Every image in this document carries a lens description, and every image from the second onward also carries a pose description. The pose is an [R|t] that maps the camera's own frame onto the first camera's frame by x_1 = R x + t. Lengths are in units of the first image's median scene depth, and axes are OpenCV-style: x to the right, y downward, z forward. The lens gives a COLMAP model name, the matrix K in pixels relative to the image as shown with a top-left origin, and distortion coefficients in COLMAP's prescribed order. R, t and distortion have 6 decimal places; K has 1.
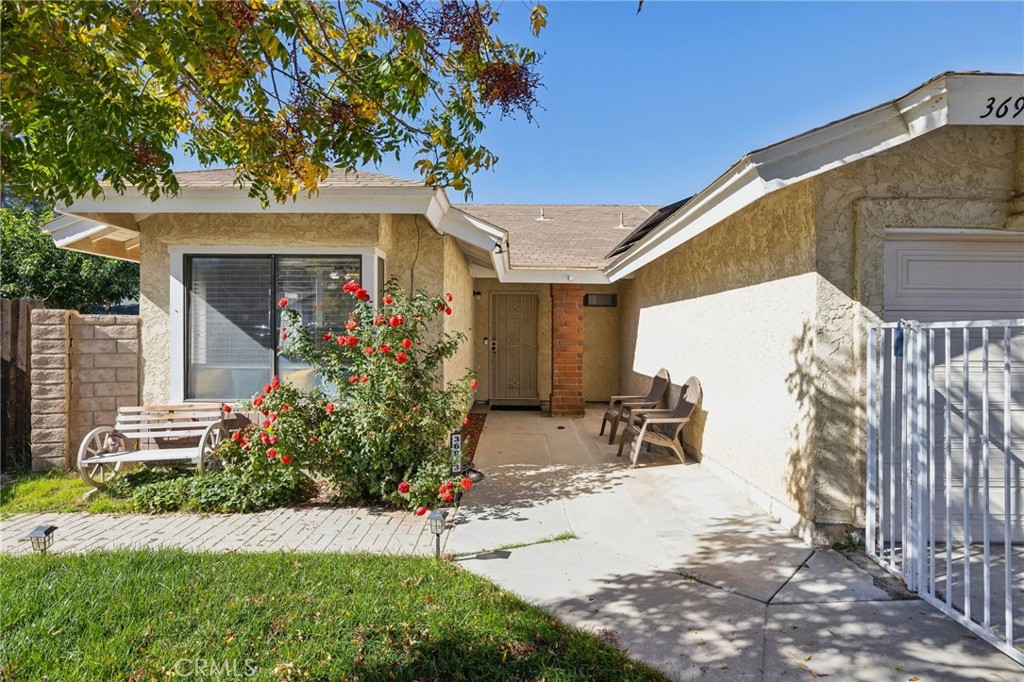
lens RADIAL K [[541.0, 0, 513.1], [0, 541.0, 334.6], [0, 0, 1]] dist [0.005079, 0.001980]
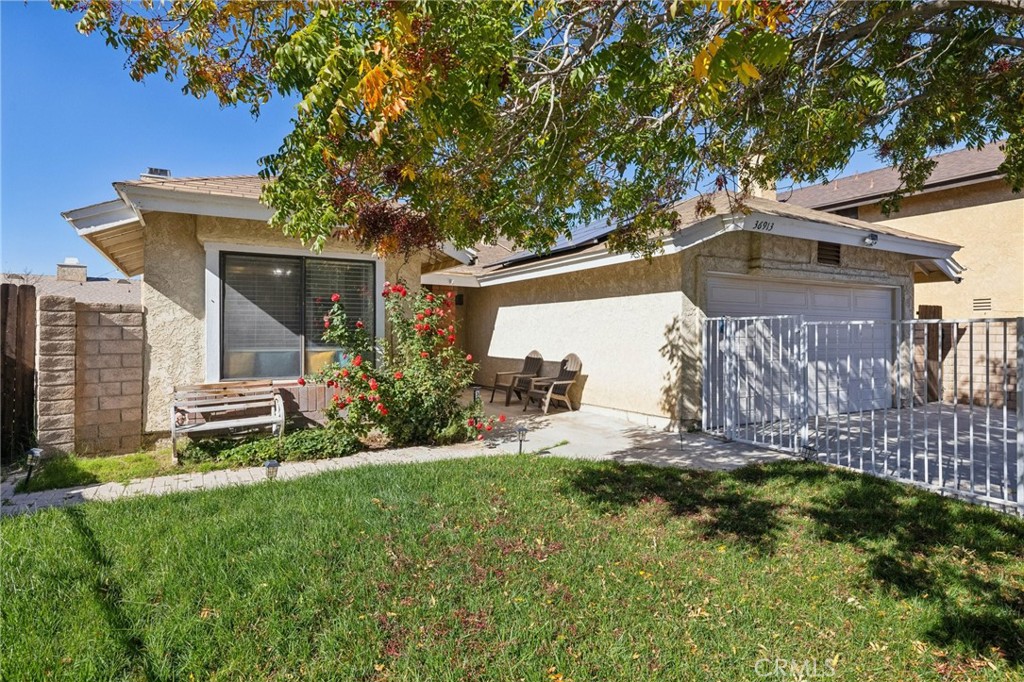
lens RADIAL K [[568.8, 0, 511.4], [0, 568.8, 337.7], [0, 0, 1]] dist [0.003129, -0.000001]
pose [[0.876151, -0.003507, 0.482024, -0.687743], [-0.000710, 0.999963, 0.008566, 0.023049], [-0.482036, -0.007847, 0.876116, -0.351524]]
